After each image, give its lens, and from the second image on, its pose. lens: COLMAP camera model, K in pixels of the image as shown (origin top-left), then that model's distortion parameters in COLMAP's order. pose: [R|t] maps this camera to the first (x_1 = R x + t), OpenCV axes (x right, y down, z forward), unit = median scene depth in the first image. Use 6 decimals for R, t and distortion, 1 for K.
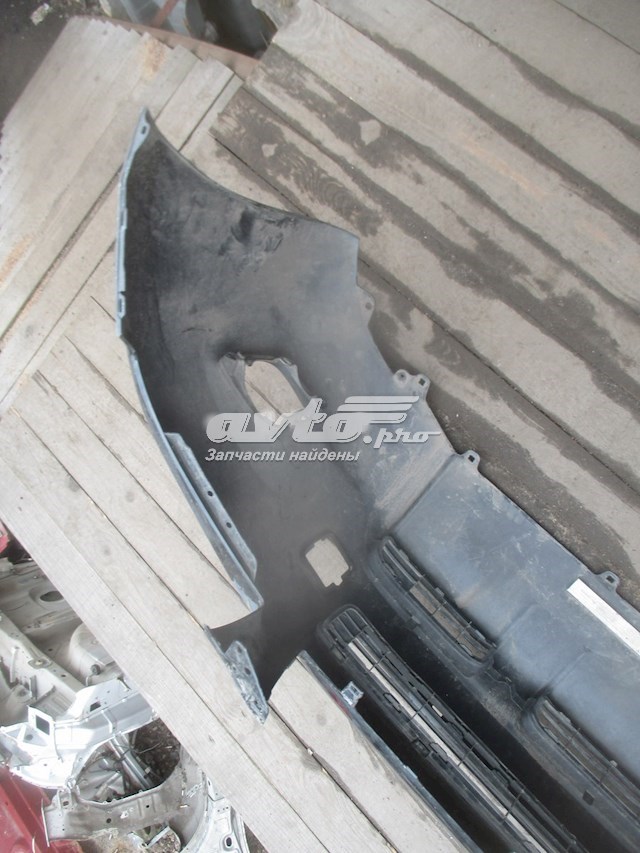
lens RADIAL K [[709.6, 0, 320.0], [0, 709.6, 426.5], [0, 0, 1]] dist [-0.027015, -0.000350]
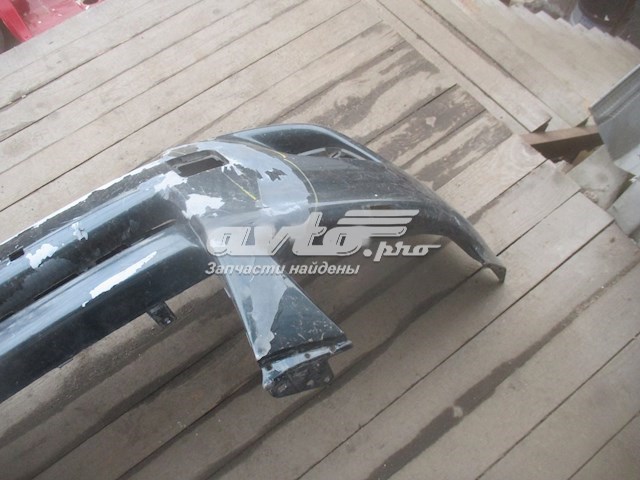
lens RADIAL K [[532.4, 0, 320.0], [0, 532.4, 240.0], [0, 0, 1]] dist [-0.027015, -0.000350]
pose [[-0.158053, 0.985616, -0.059836, 0.249577], [-0.976583, -0.147072, 0.157019, -0.380706], [0.145960, 0.083252, 0.985781, -0.016930]]
